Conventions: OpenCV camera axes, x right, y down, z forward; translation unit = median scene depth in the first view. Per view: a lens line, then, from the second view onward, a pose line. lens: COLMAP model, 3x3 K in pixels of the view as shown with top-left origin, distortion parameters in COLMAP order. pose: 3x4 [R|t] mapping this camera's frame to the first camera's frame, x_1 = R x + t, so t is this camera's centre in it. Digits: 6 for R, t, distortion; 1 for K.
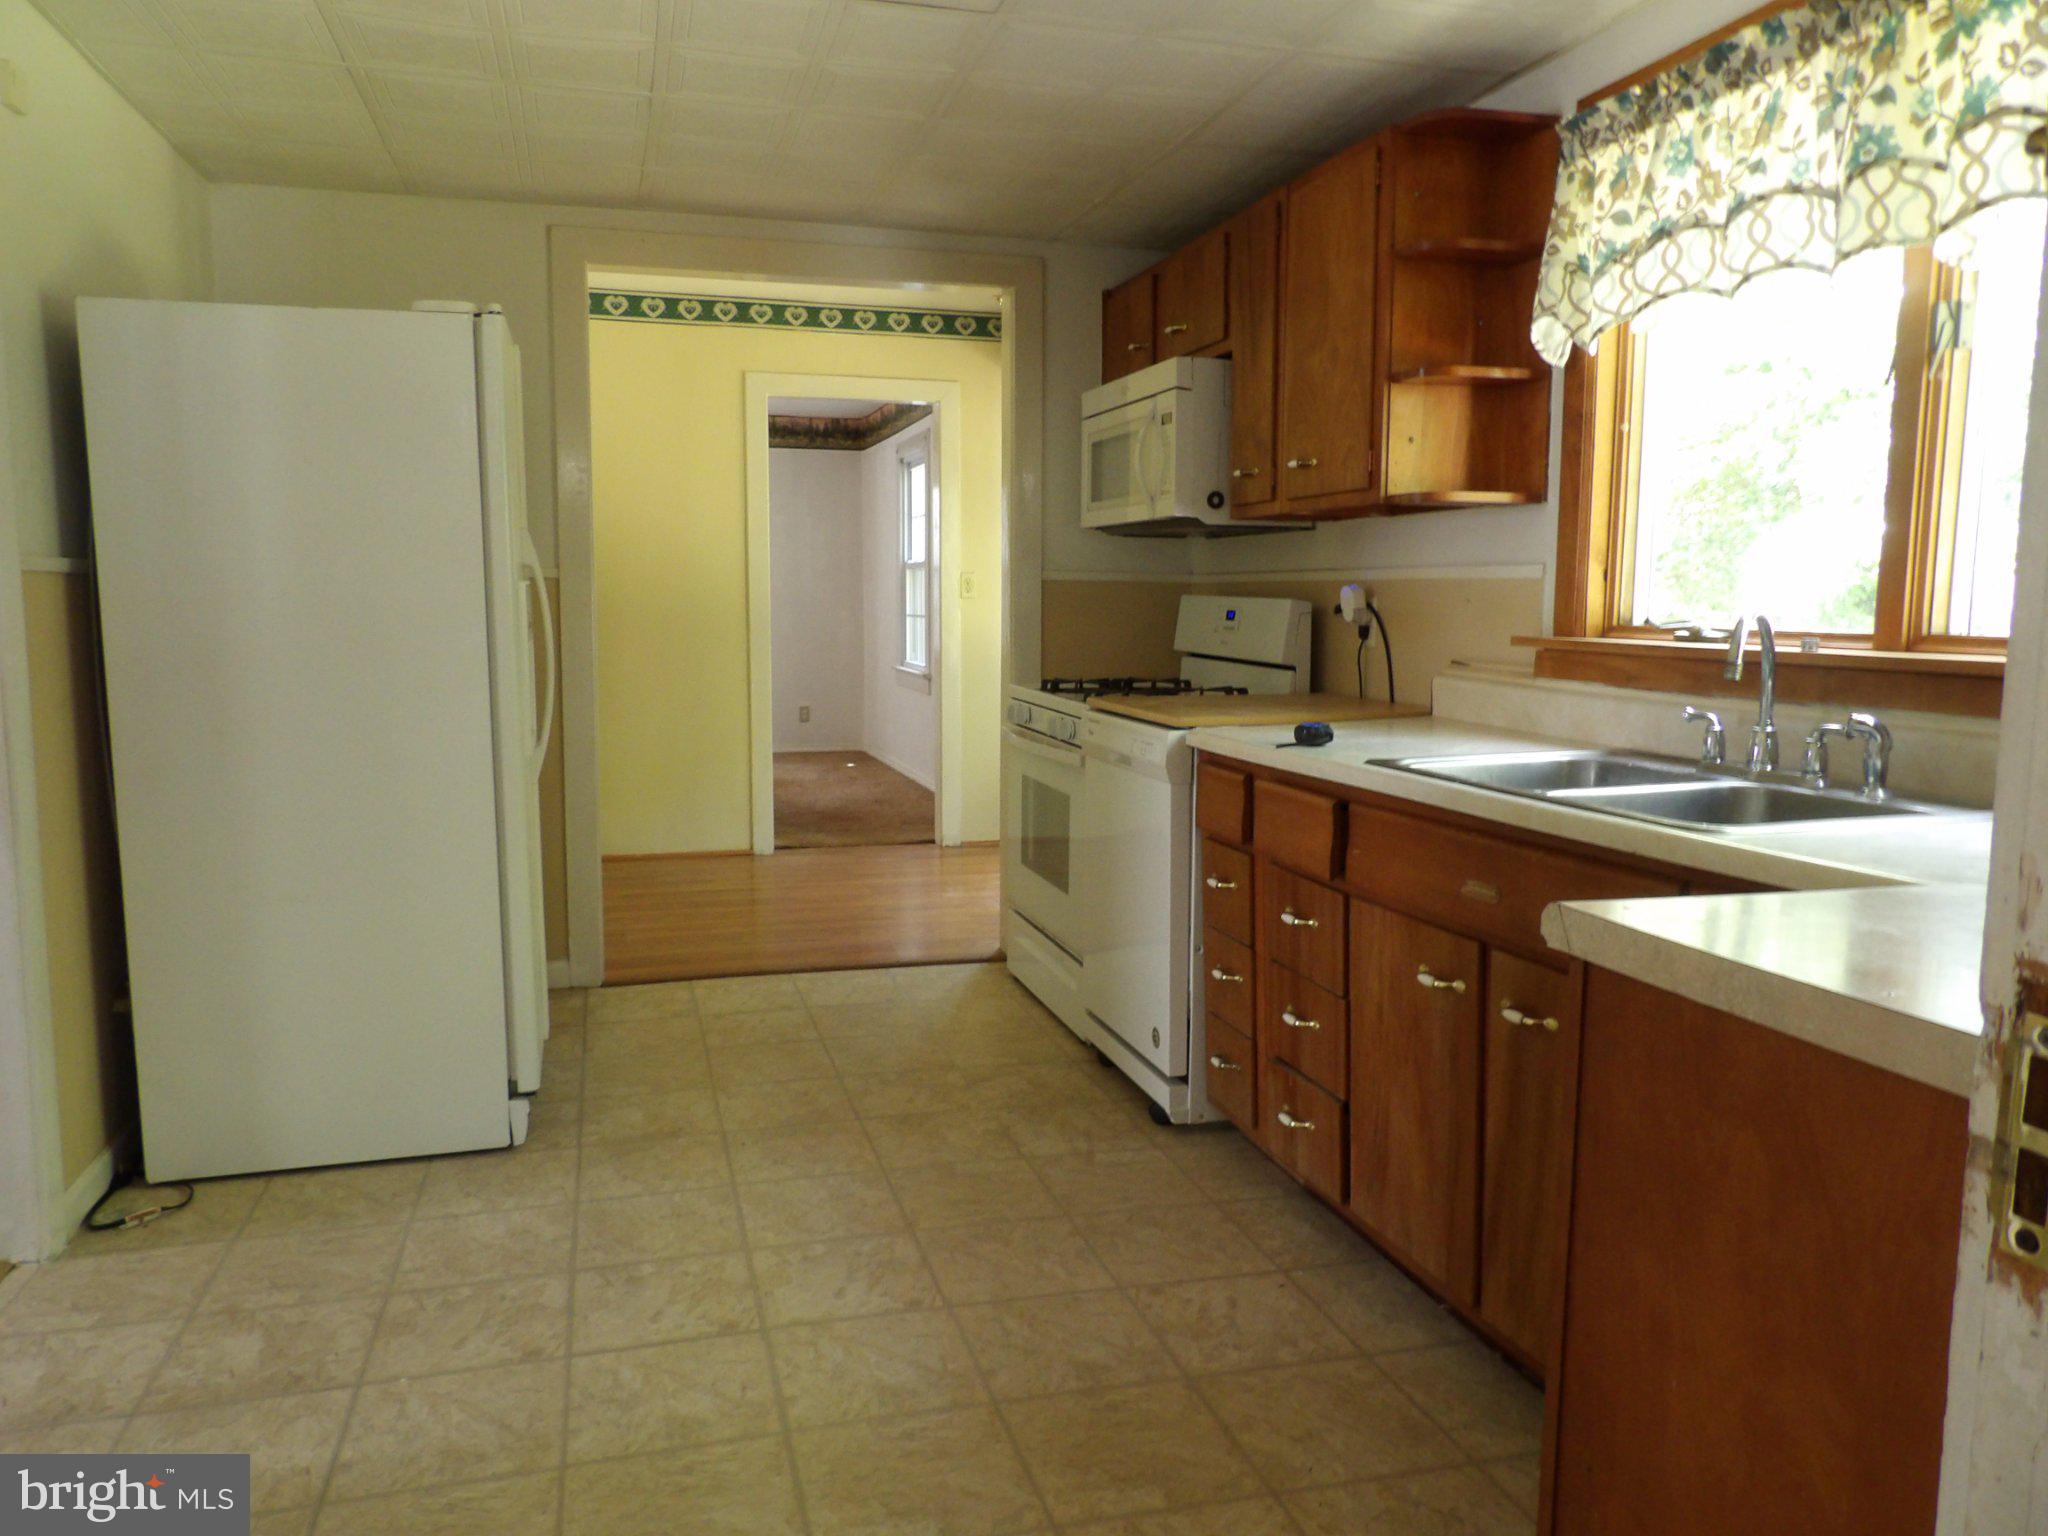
lens RADIAL K [[1445.4, 0, 1005.0], [0, 1445.4, 764.9], [0, 0, 1]] dist [-0.031718, 0.034226]
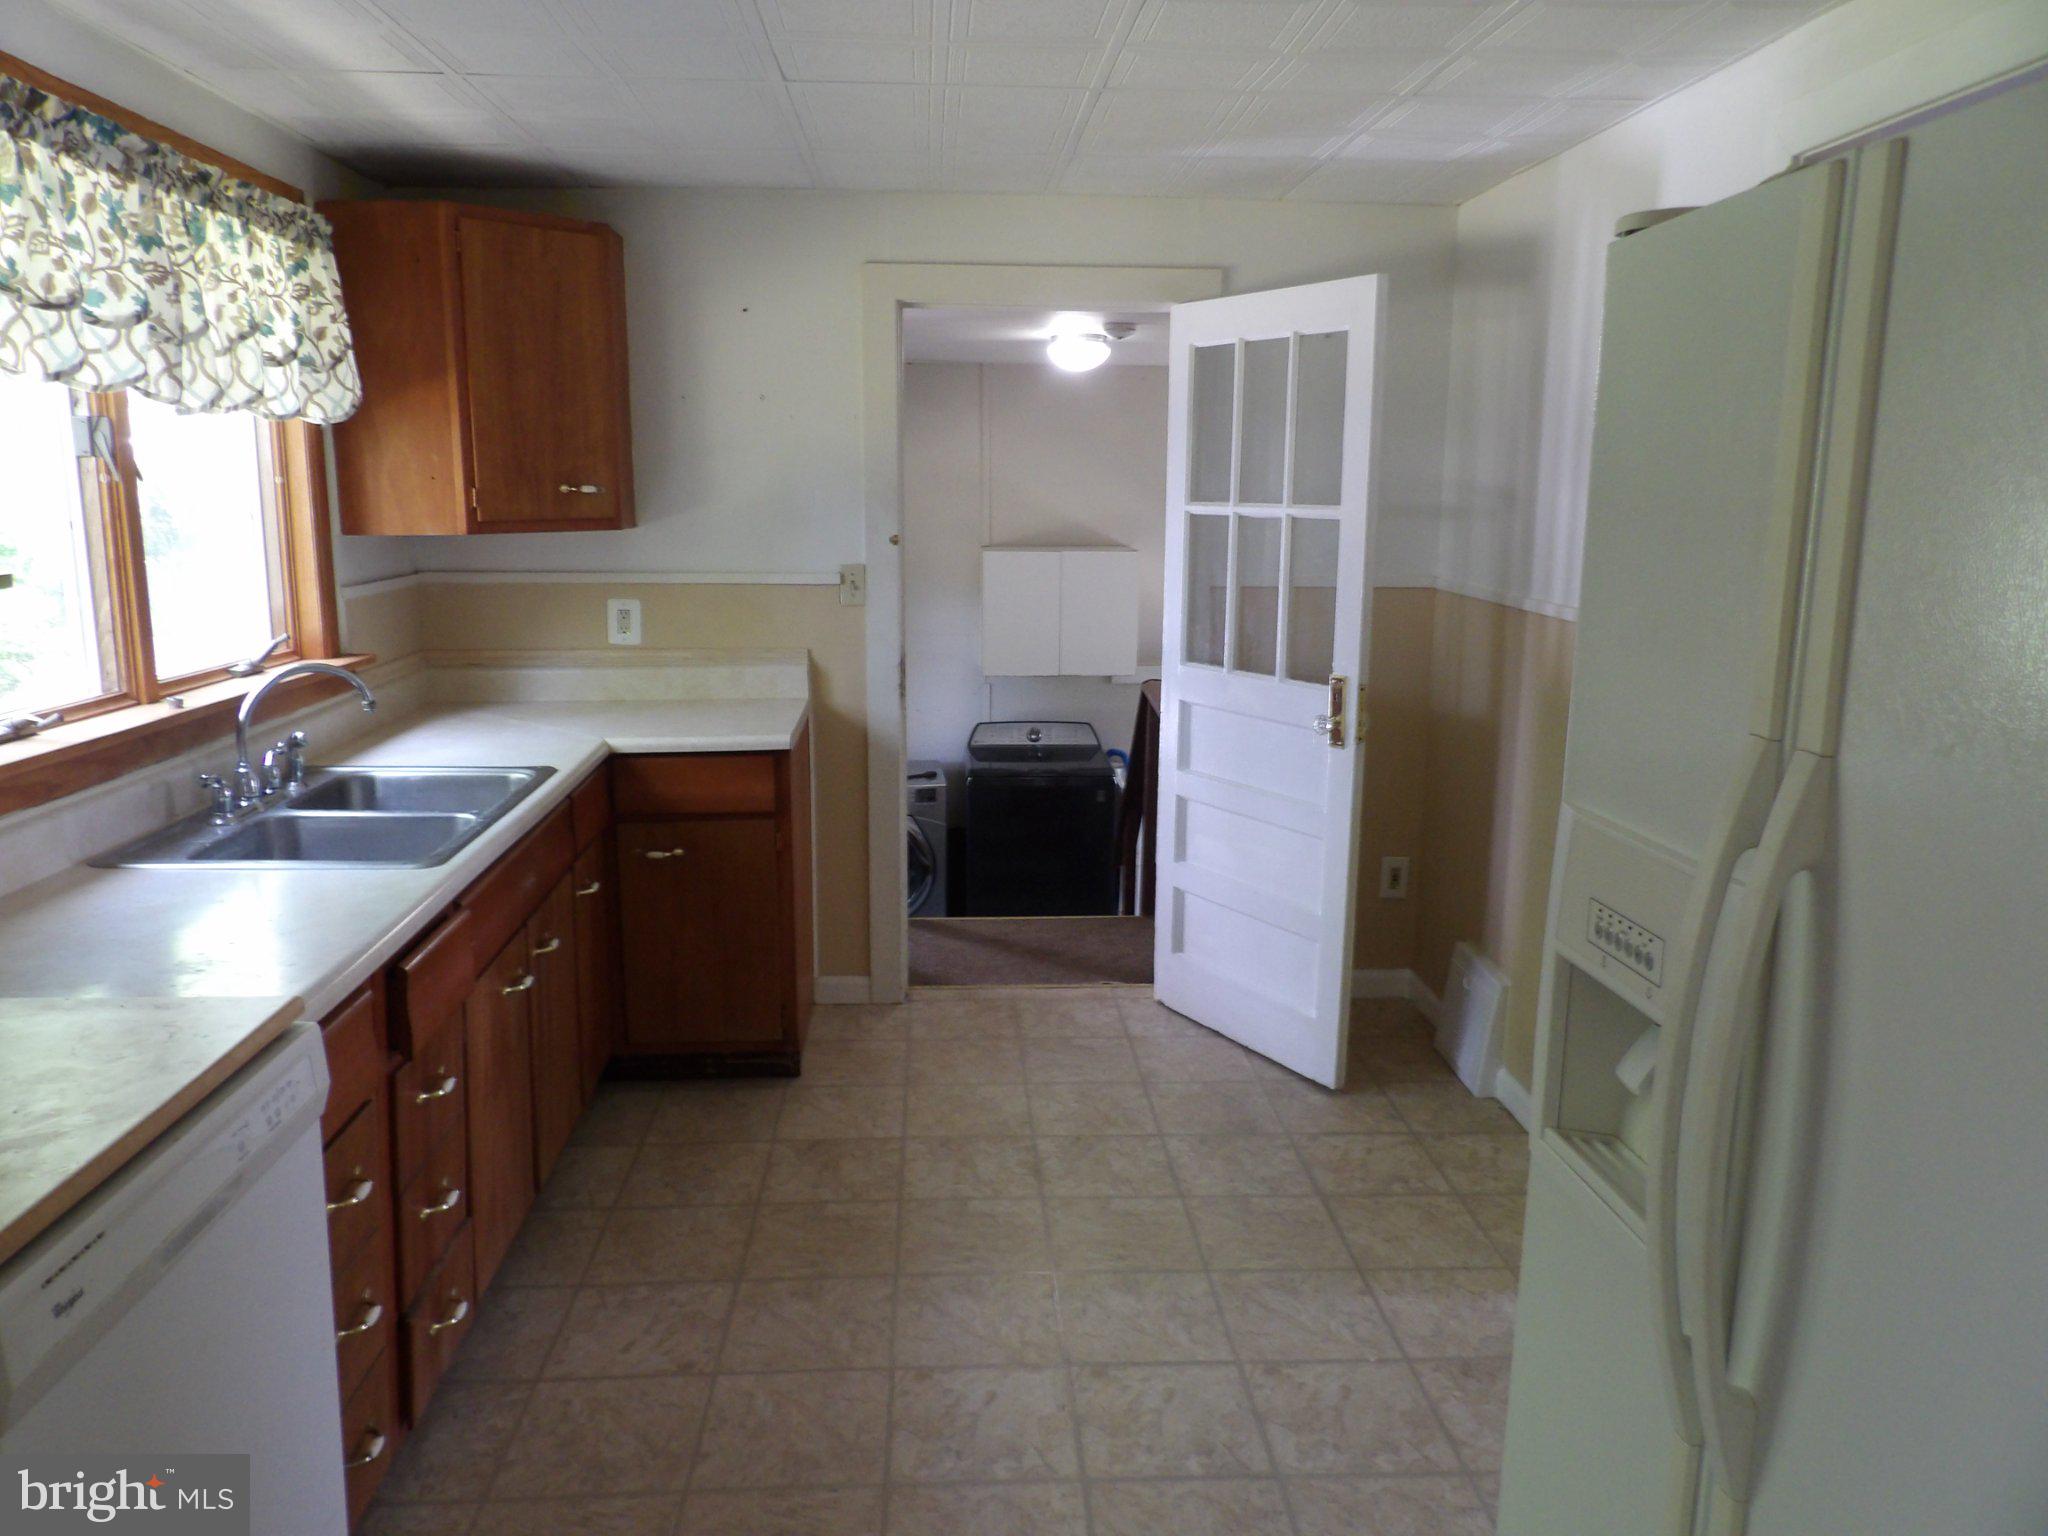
lens RADIAL K [[1445.4, 0, 1005.0], [0, 1445.4, 764.9], [0, 0, 1]] dist [-0.031718, 0.034226]
pose [[-0.975783, -0.056609, 0.211291, -0.326717], [0.009931, 0.953472, 0.301318, -0.367050], [-0.218517, 0.296119, -0.929819, 1.892224]]
